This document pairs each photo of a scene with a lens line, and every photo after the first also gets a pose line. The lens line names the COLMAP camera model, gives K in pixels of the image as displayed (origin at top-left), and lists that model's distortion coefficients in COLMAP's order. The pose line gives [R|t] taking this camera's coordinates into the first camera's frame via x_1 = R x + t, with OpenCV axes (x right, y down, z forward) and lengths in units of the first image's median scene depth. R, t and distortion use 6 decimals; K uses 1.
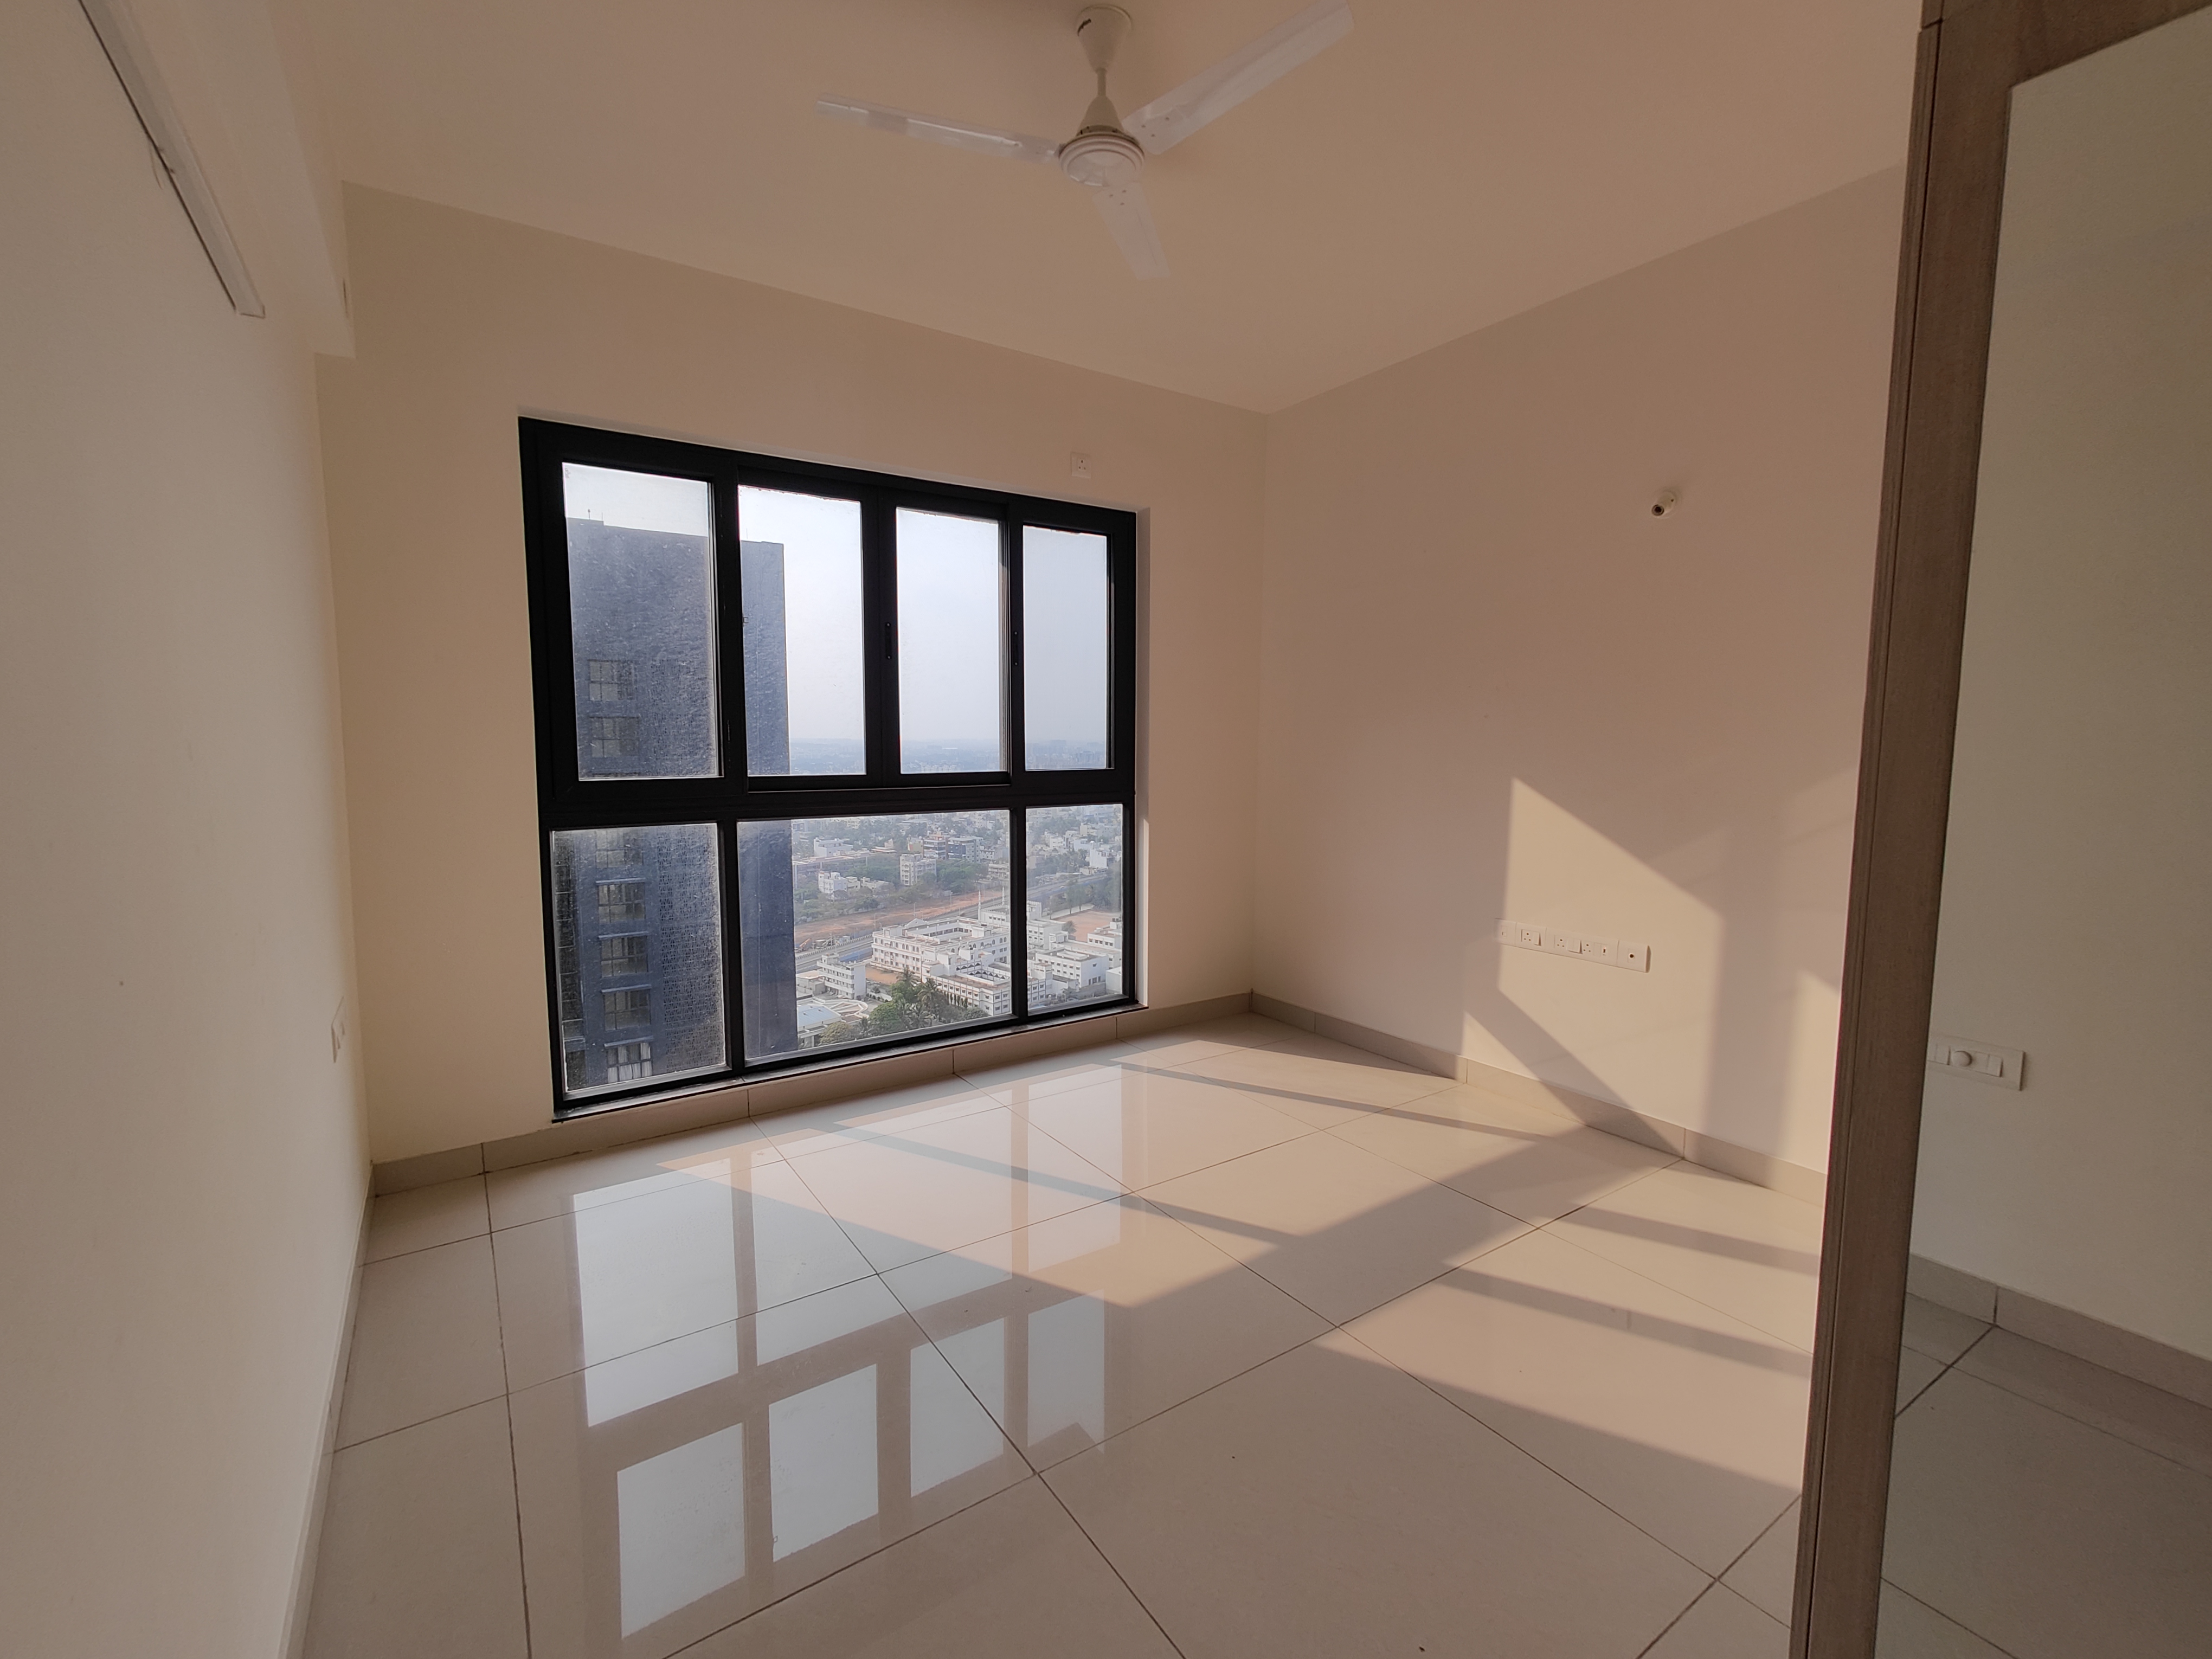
lens RADIAL K [[974.5, 0, 1047.1], [0, 974.5, 818.8], [0, 0, 1]] dist [0.011766, -0.001356]
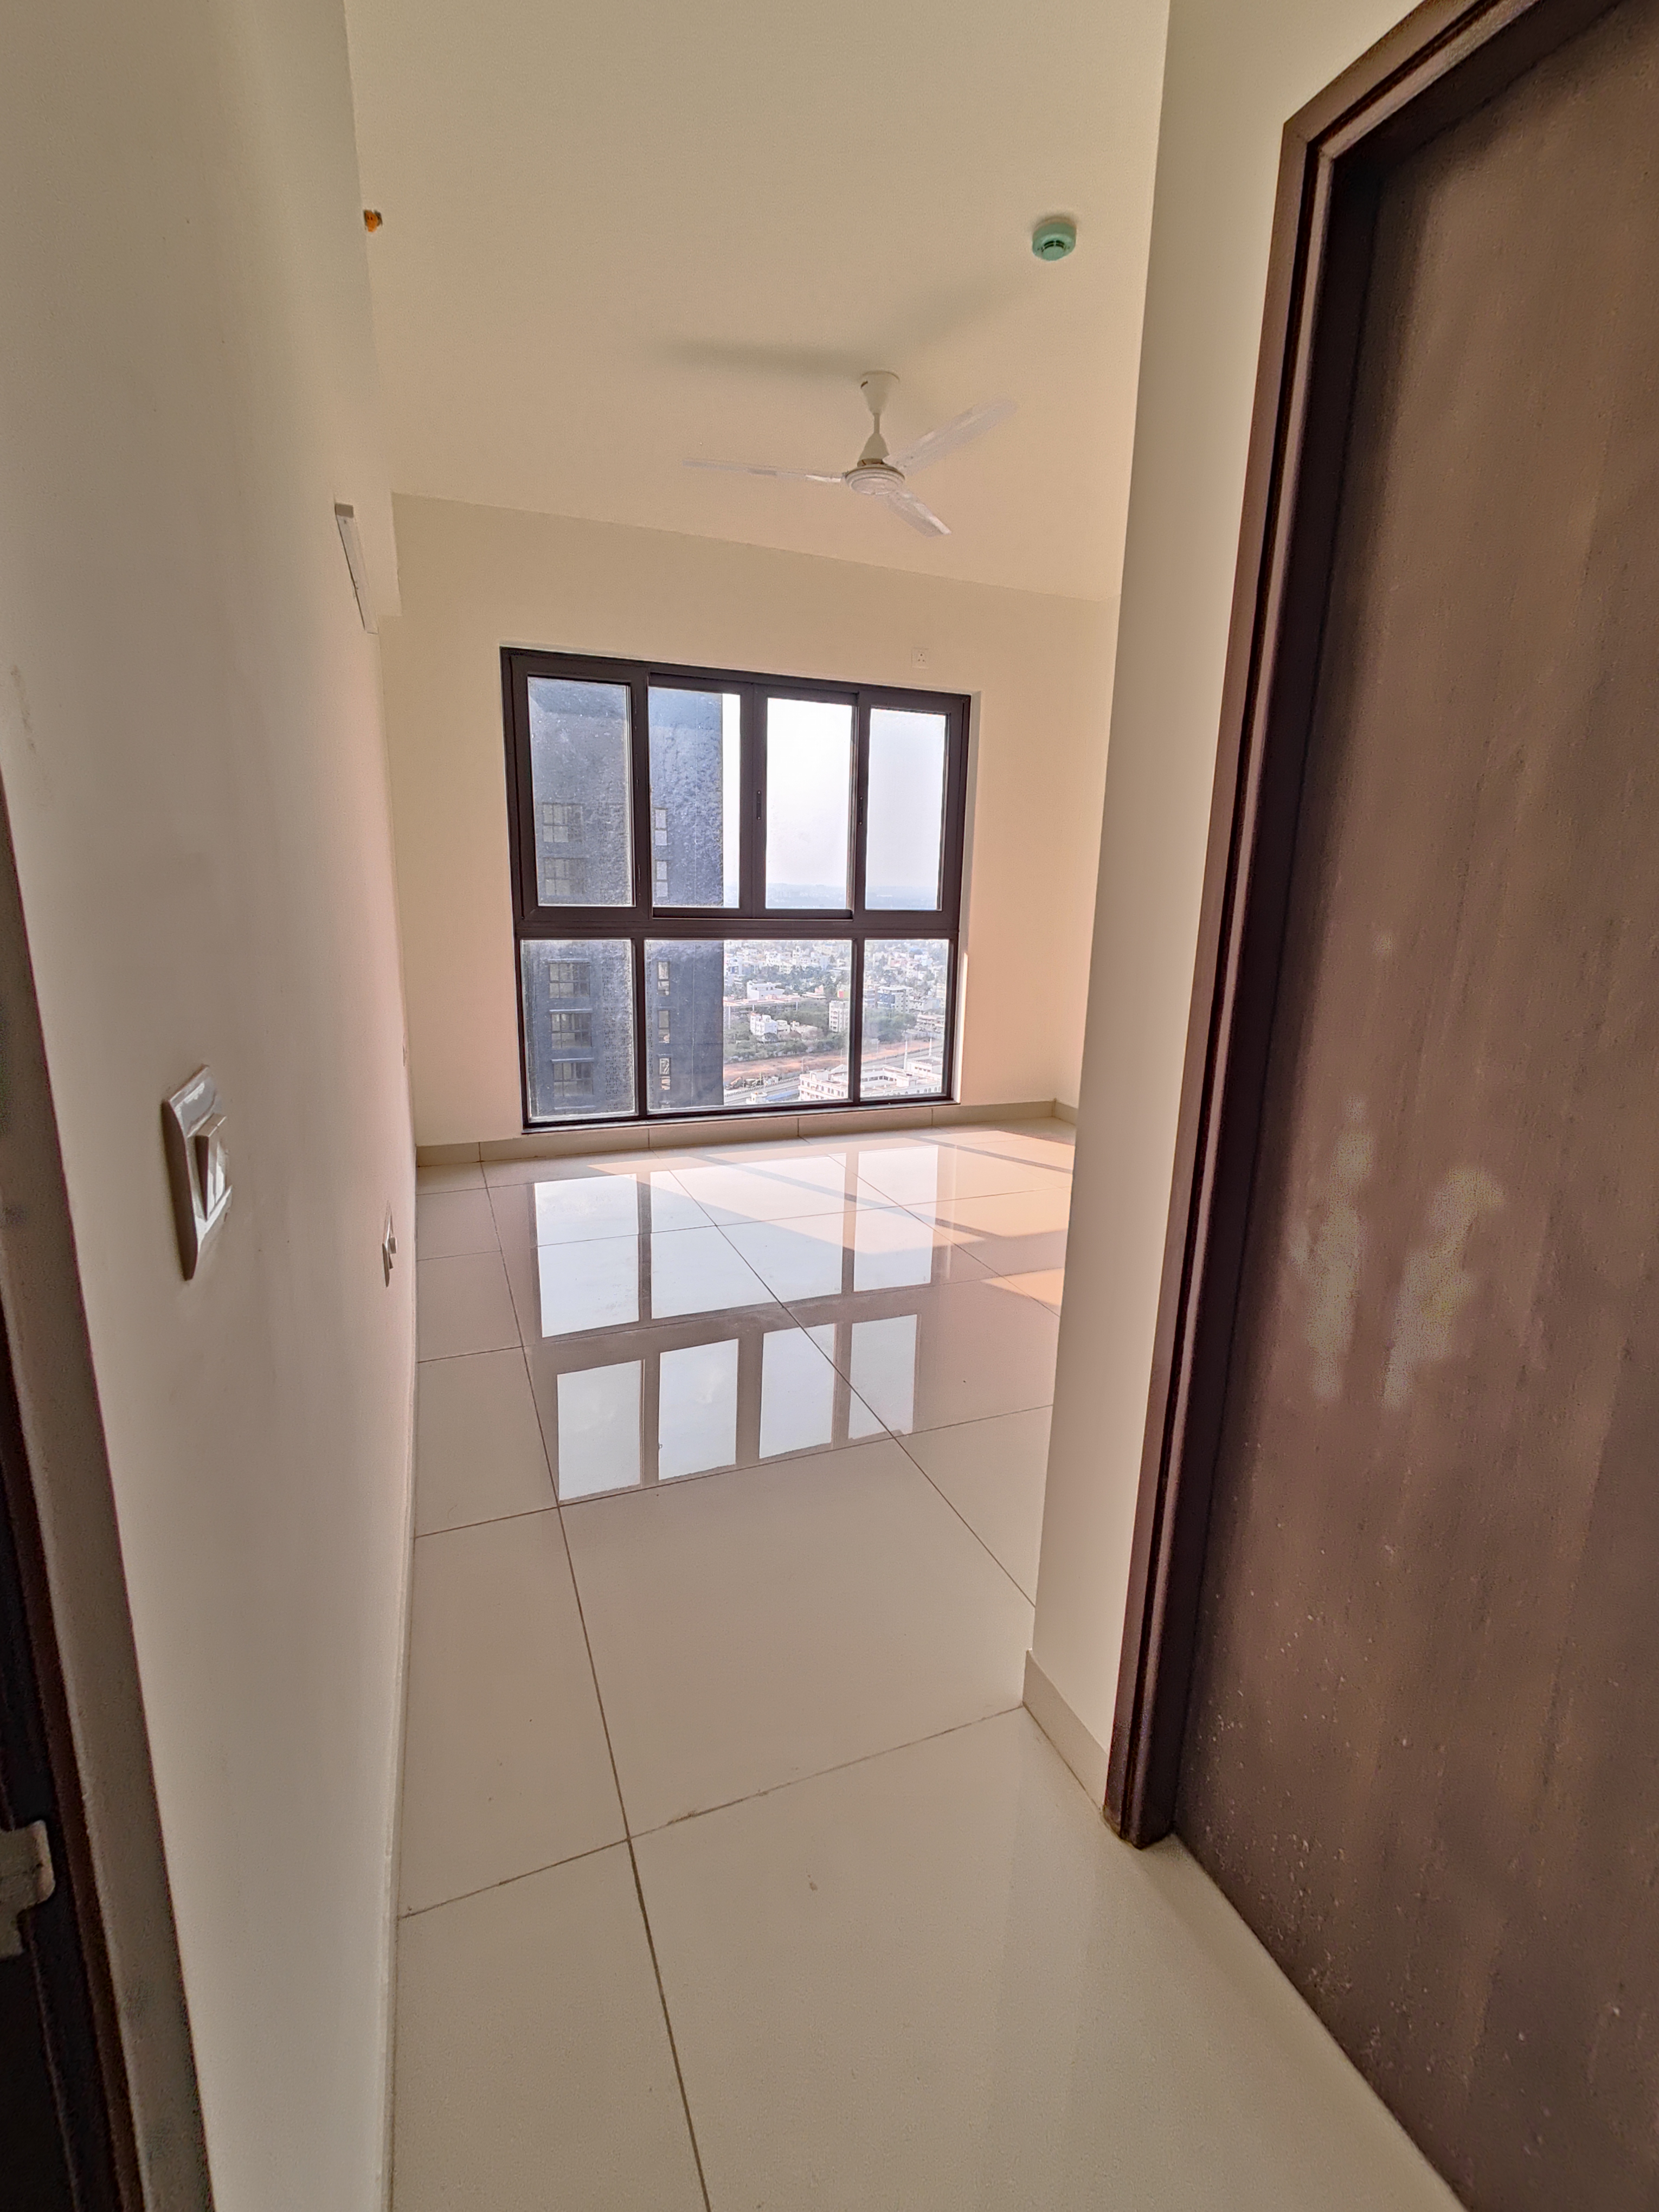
lens RADIAL K [[974.5, 0, 797.8], [0, 974.5, 1088.4], [0, 0, 1]] dist [0.011766, -0.001356]
pose [[0.982136, 0.059692, -0.178455, 0.142188], [-0.037408, 0.991360, 0.125724, 0.027675], [0.184418, -0.116802, 0.975883, -0.306821]]
